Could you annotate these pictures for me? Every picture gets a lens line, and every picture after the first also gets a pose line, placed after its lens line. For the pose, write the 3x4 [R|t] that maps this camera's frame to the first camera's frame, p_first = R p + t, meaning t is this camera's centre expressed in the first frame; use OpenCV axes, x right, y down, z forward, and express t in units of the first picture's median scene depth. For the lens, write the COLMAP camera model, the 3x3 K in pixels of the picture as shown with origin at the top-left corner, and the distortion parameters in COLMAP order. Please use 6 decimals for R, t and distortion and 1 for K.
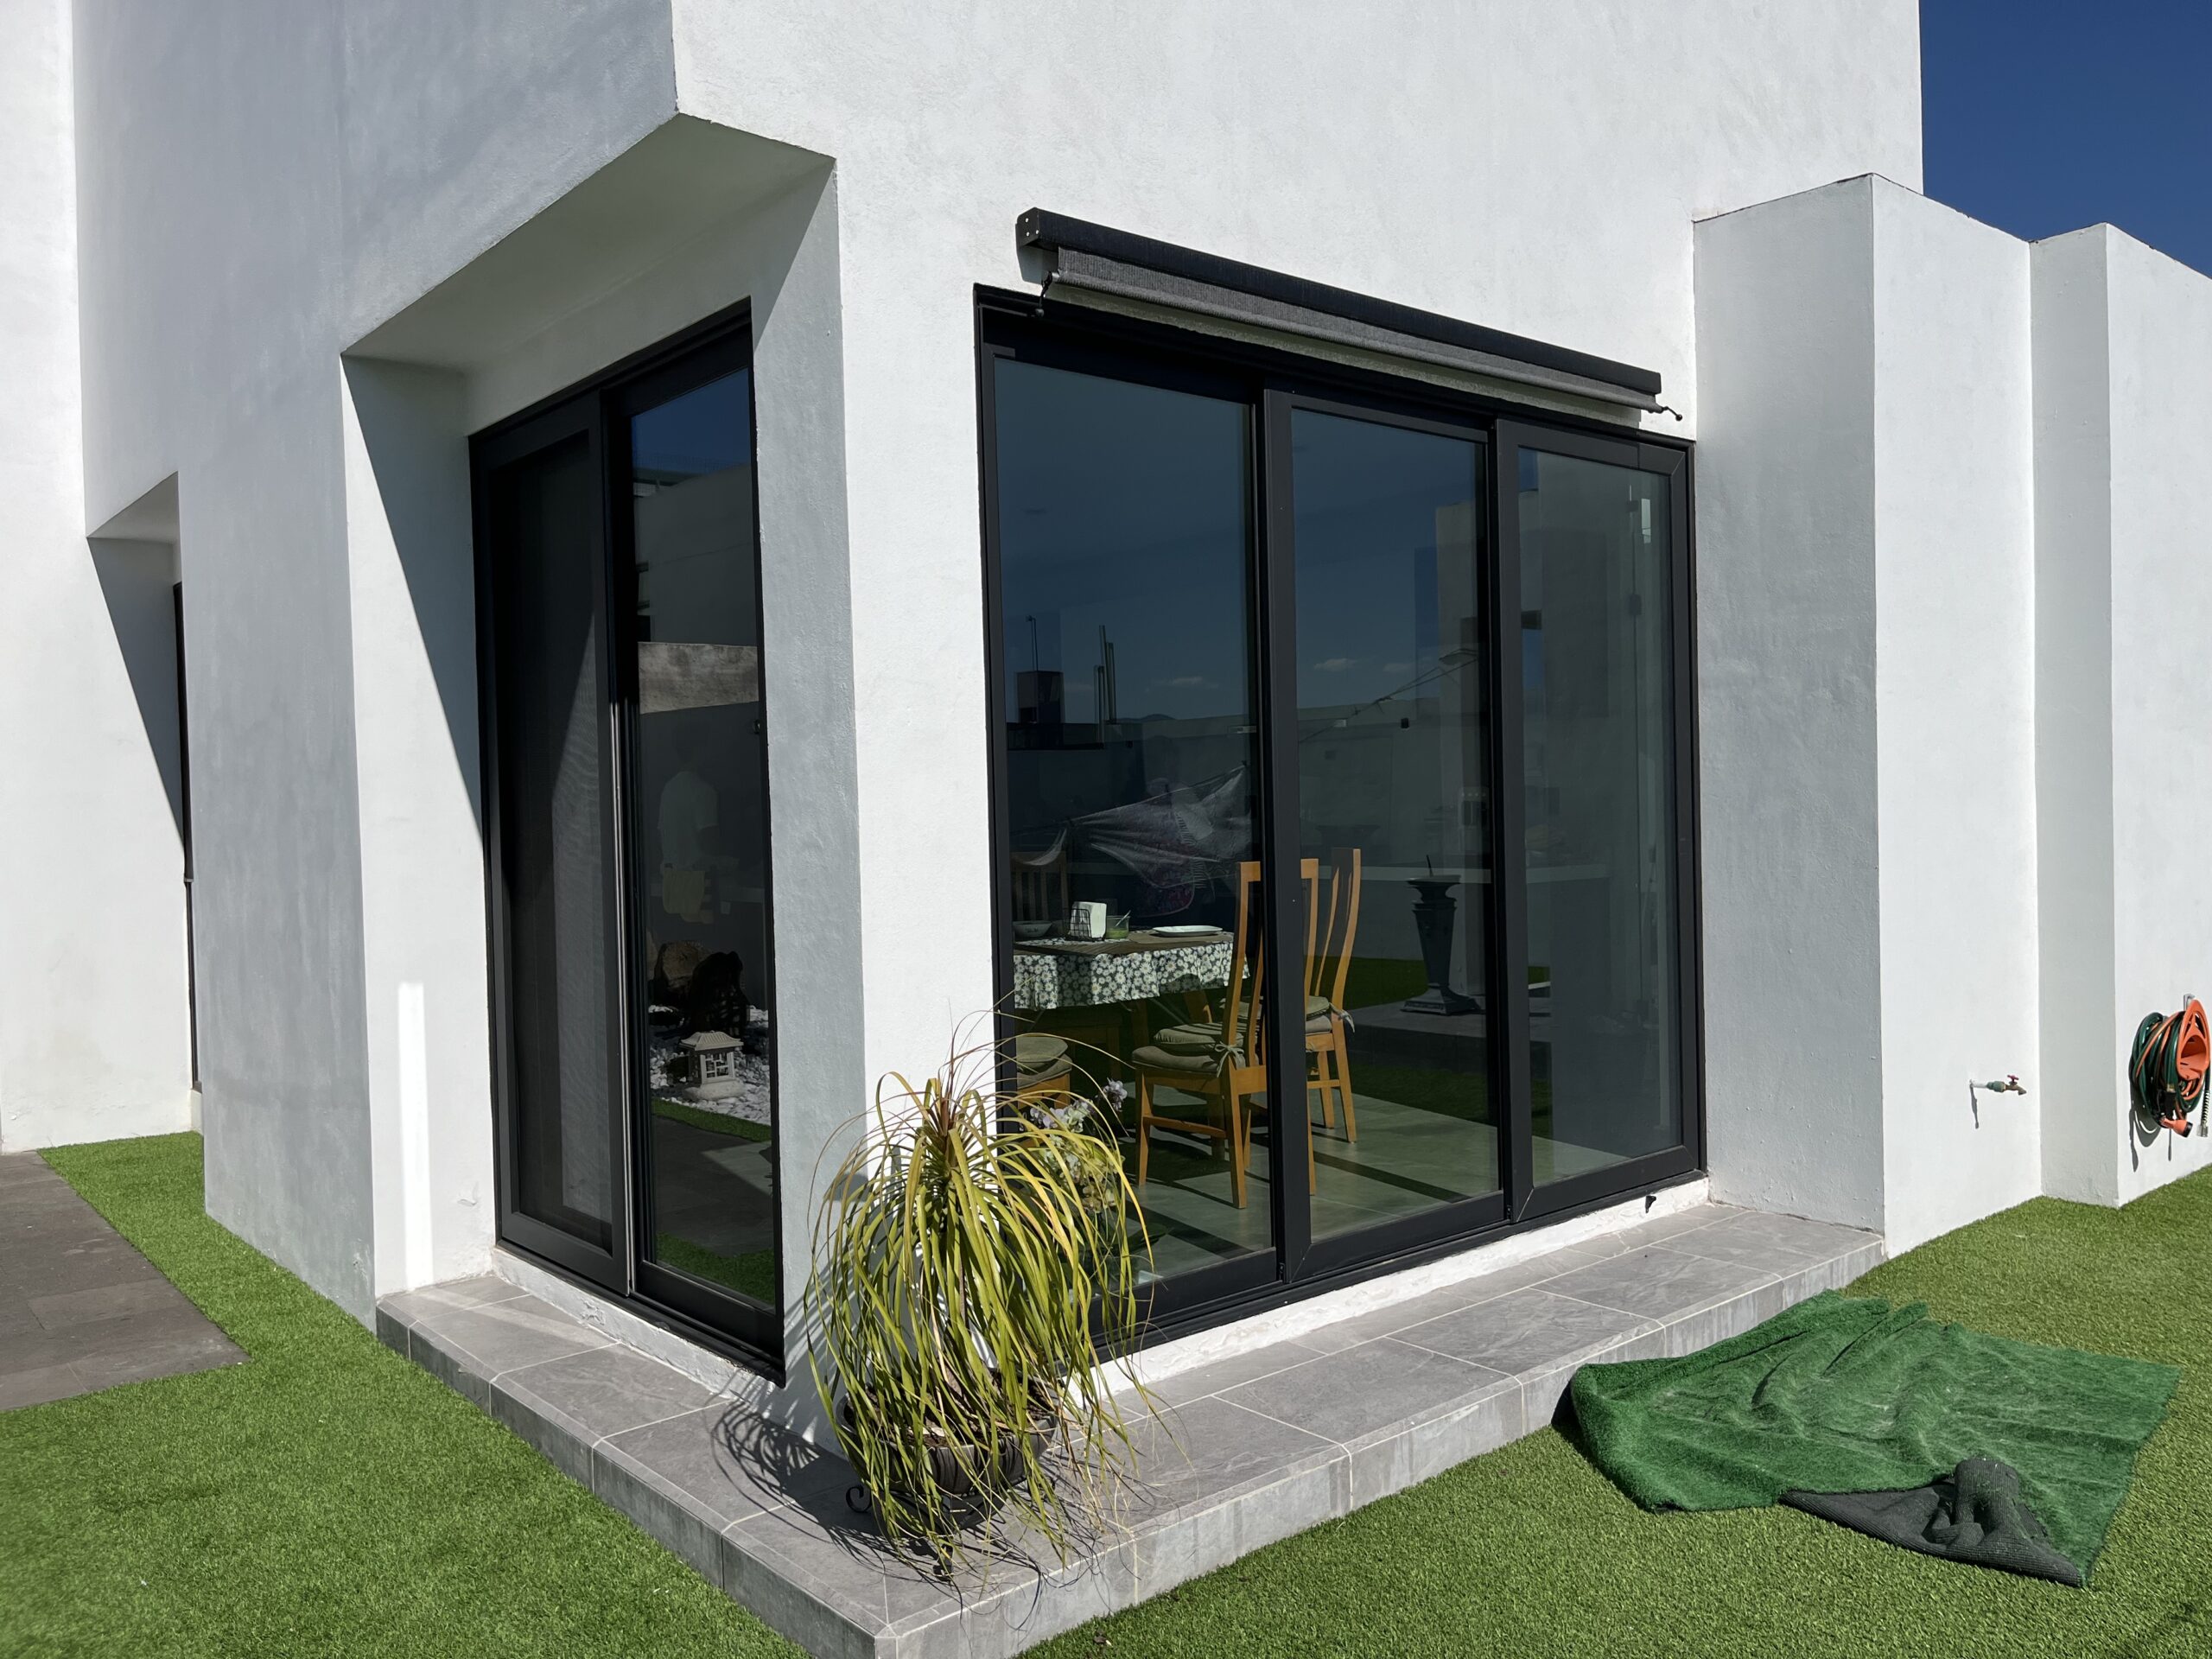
lens RADIAL K [[1667.5, 0, 1127.1], [0, 1667.5, 842.1], [0, 0, 1]] dist [0.058076, -0.088535]
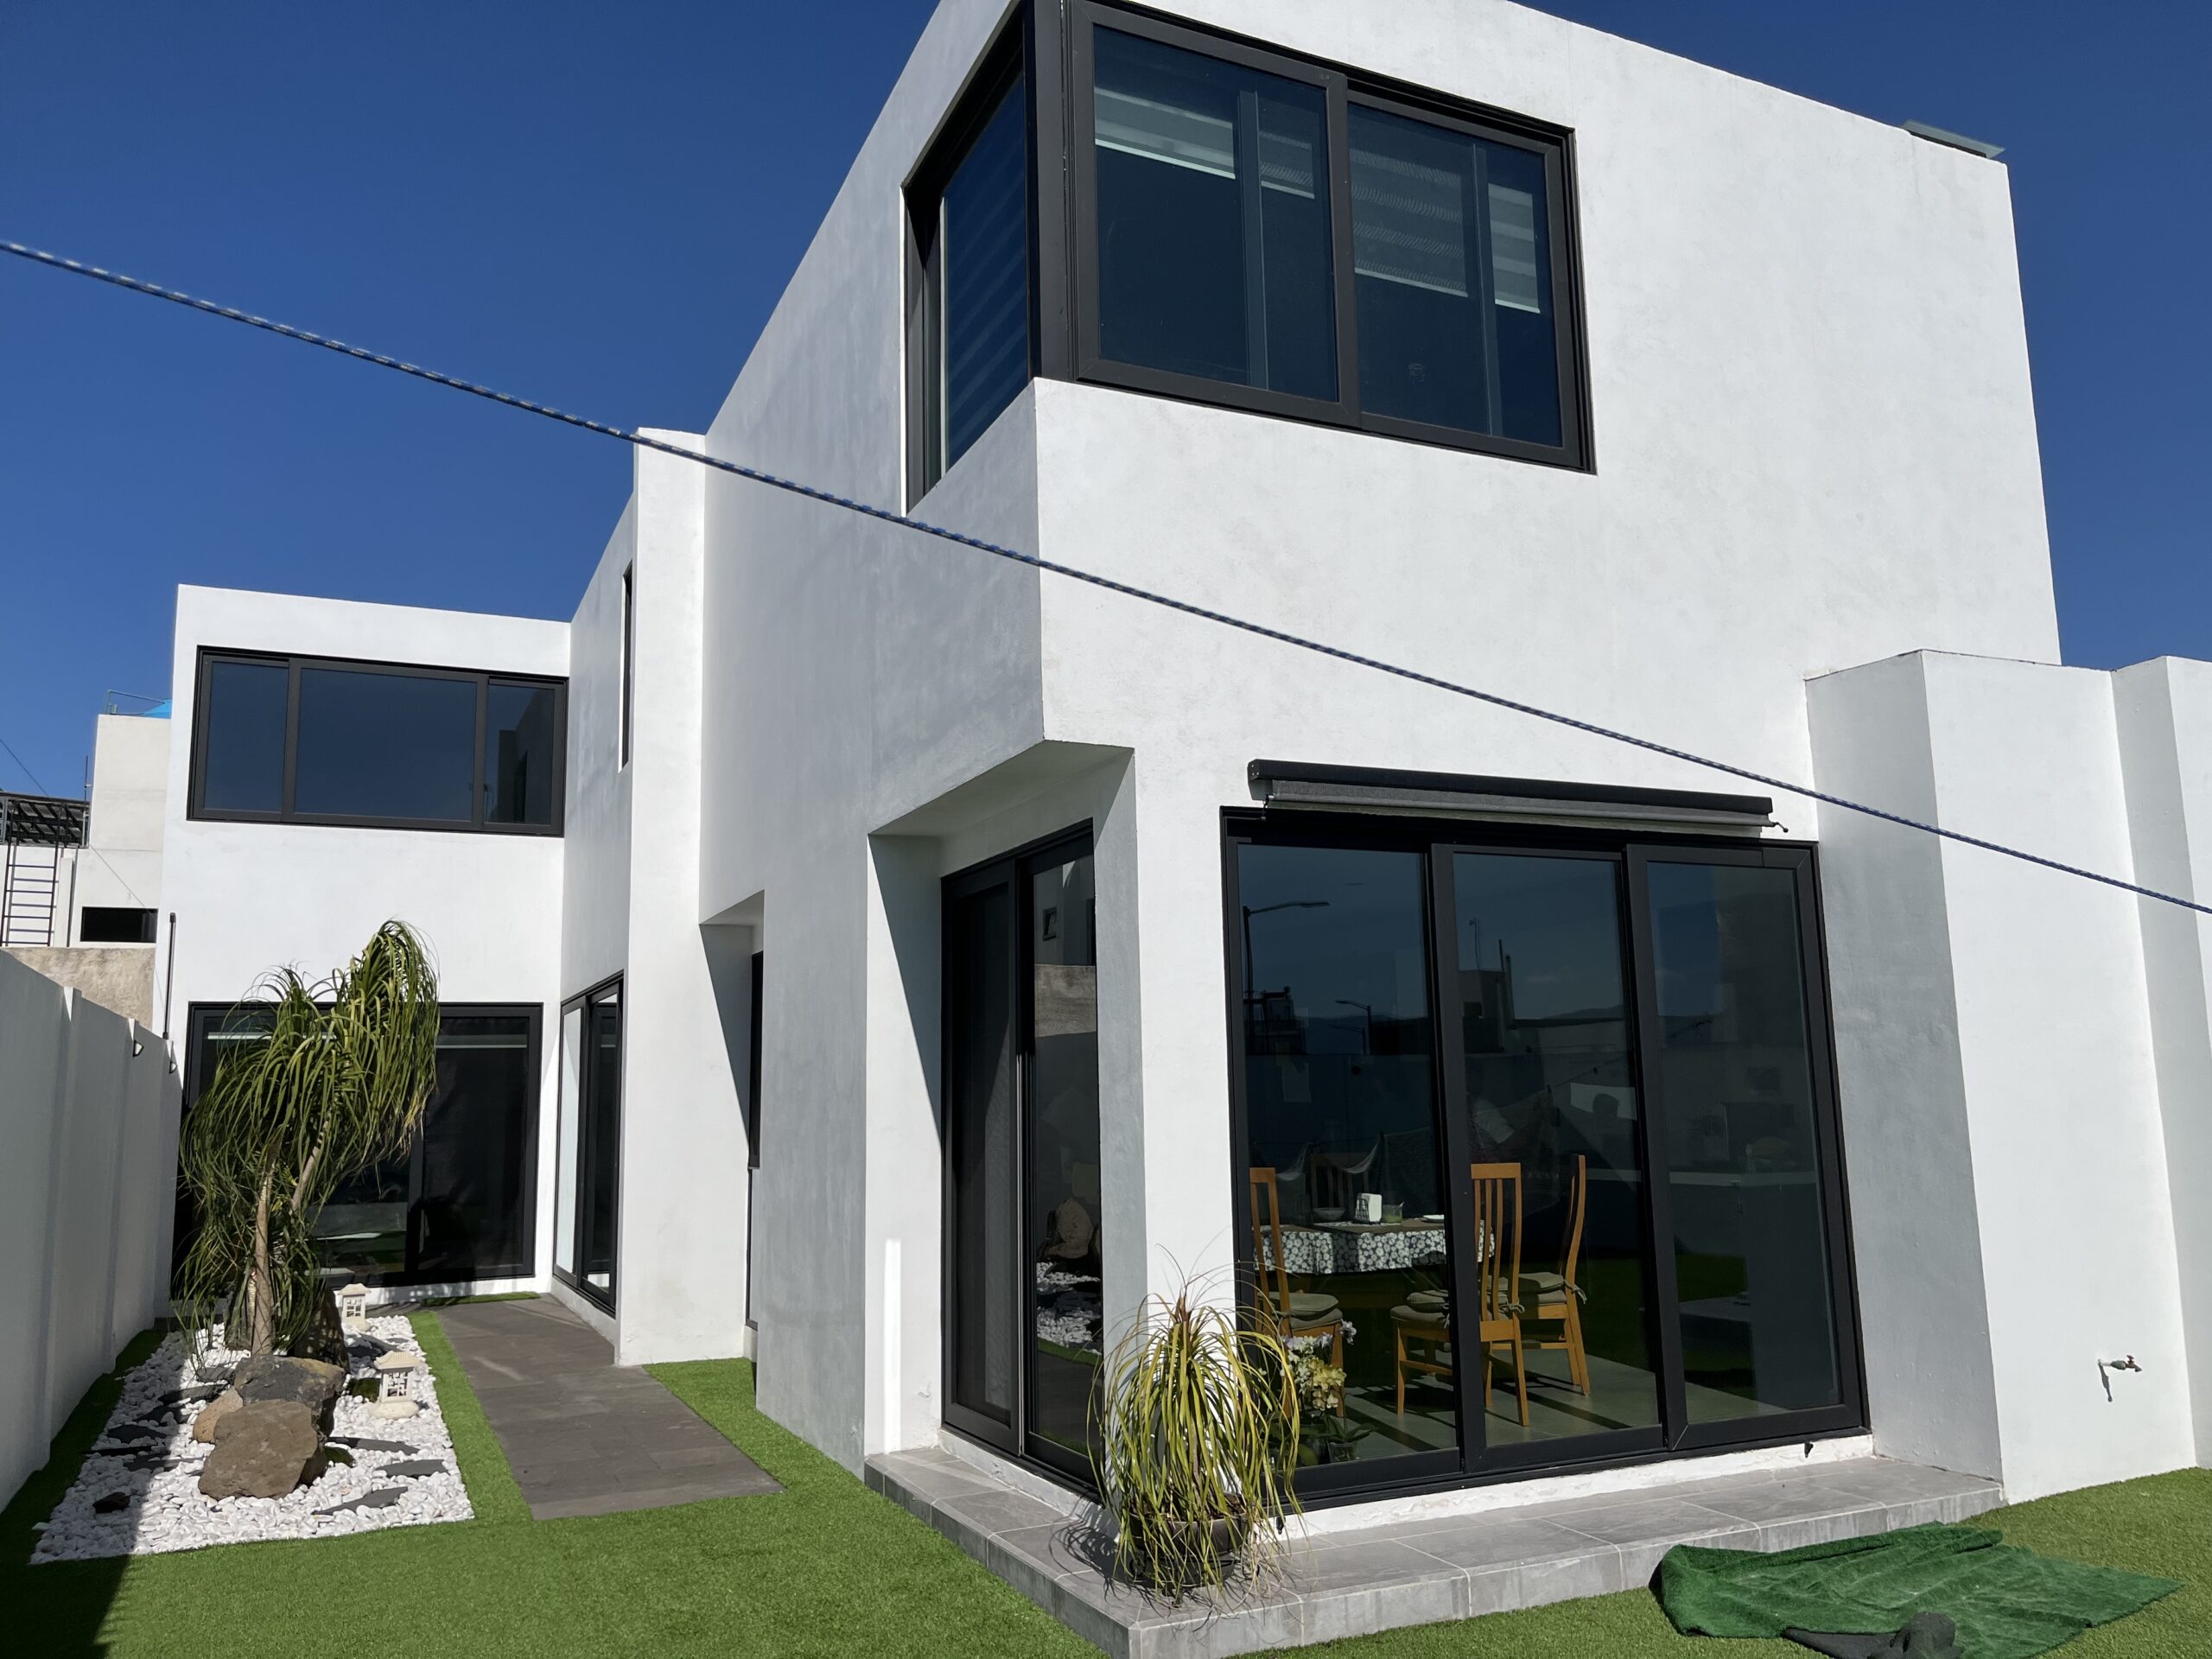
lens RADIAL K [[1664.7, 0, 1130.0], [0, 1664.7, 840.3], [0, 0, 1]] dist [0.054261, -0.083797]
pose [[0.963067, -0.038473, -0.266500, 0.210121], [-0.008998, 0.984589, -0.174655, -0.009169], [0.269112, 0.170602, 0.947878, -0.466945]]
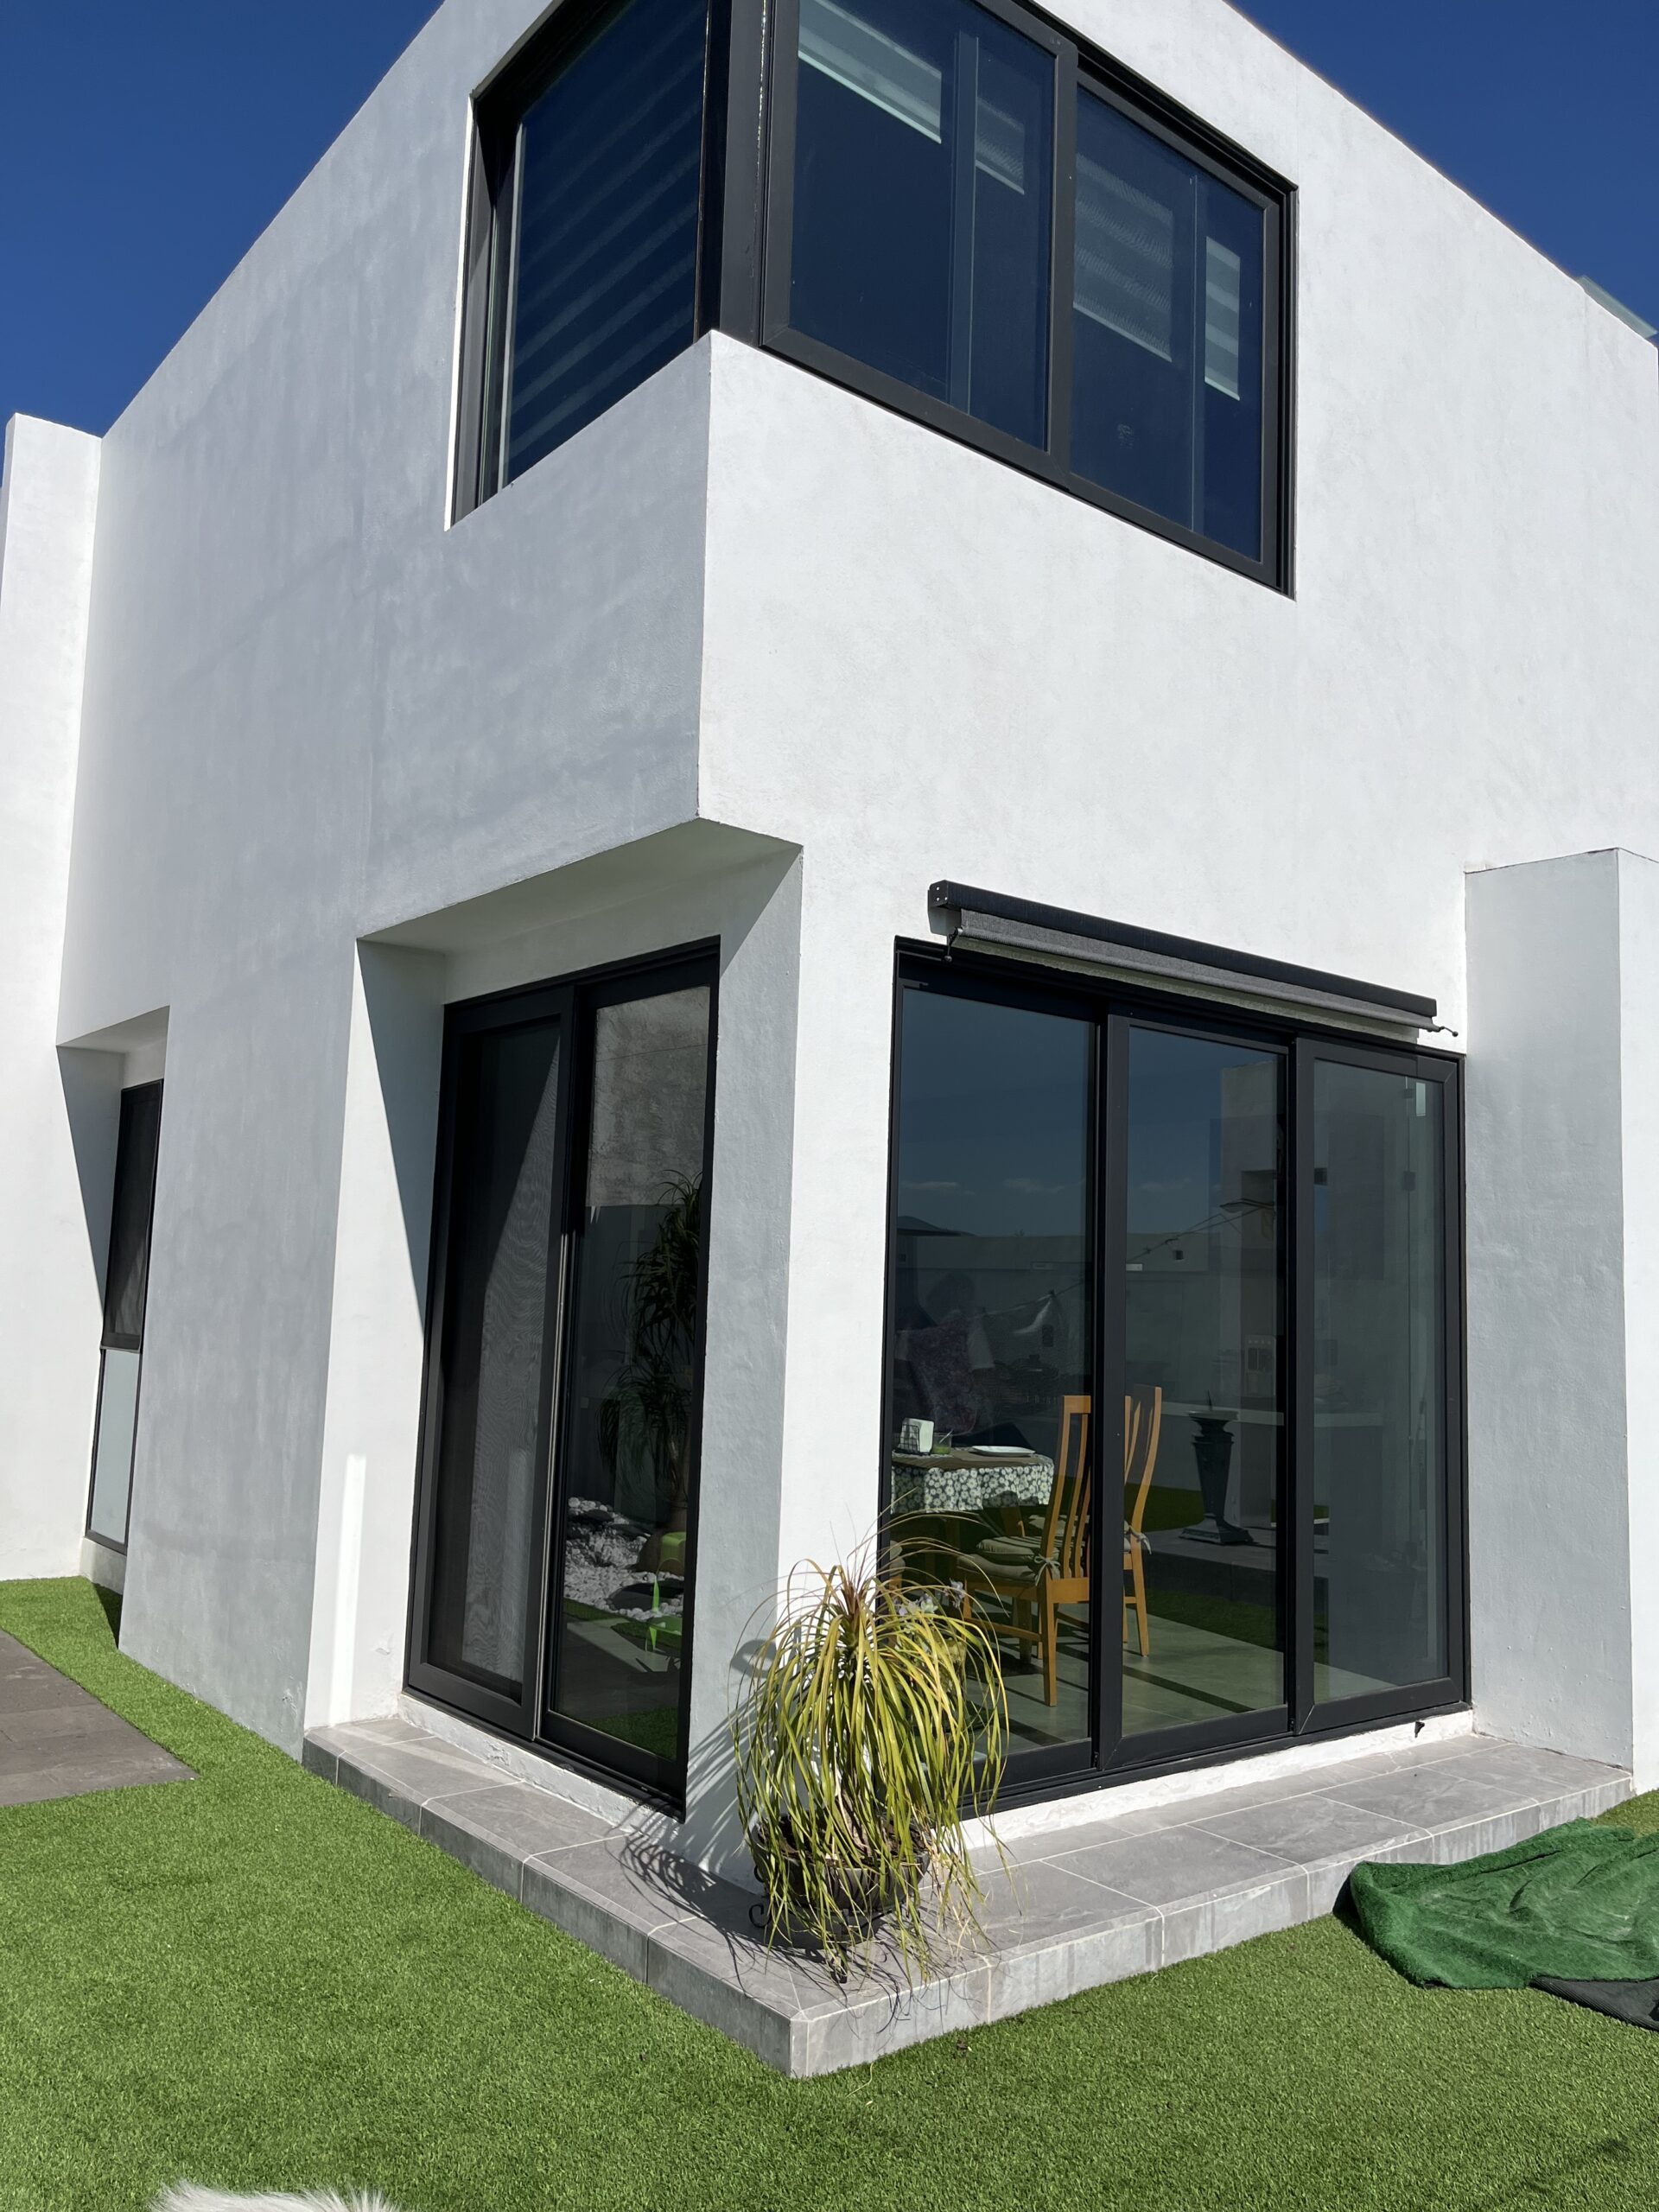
lens RADIAL K [[1664.7, 0, 806.1], [0, 1664.7, 1119.6], [0, 0, 1]] dist [0.054261, -0.083797]
pose [[0.997269, 0.054147, -0.050229, -0.070583], [-0.060383, 0.989365, -0.132330, -0.014966], [0.042529, 0.135001, 0.989932, -0.203814]]
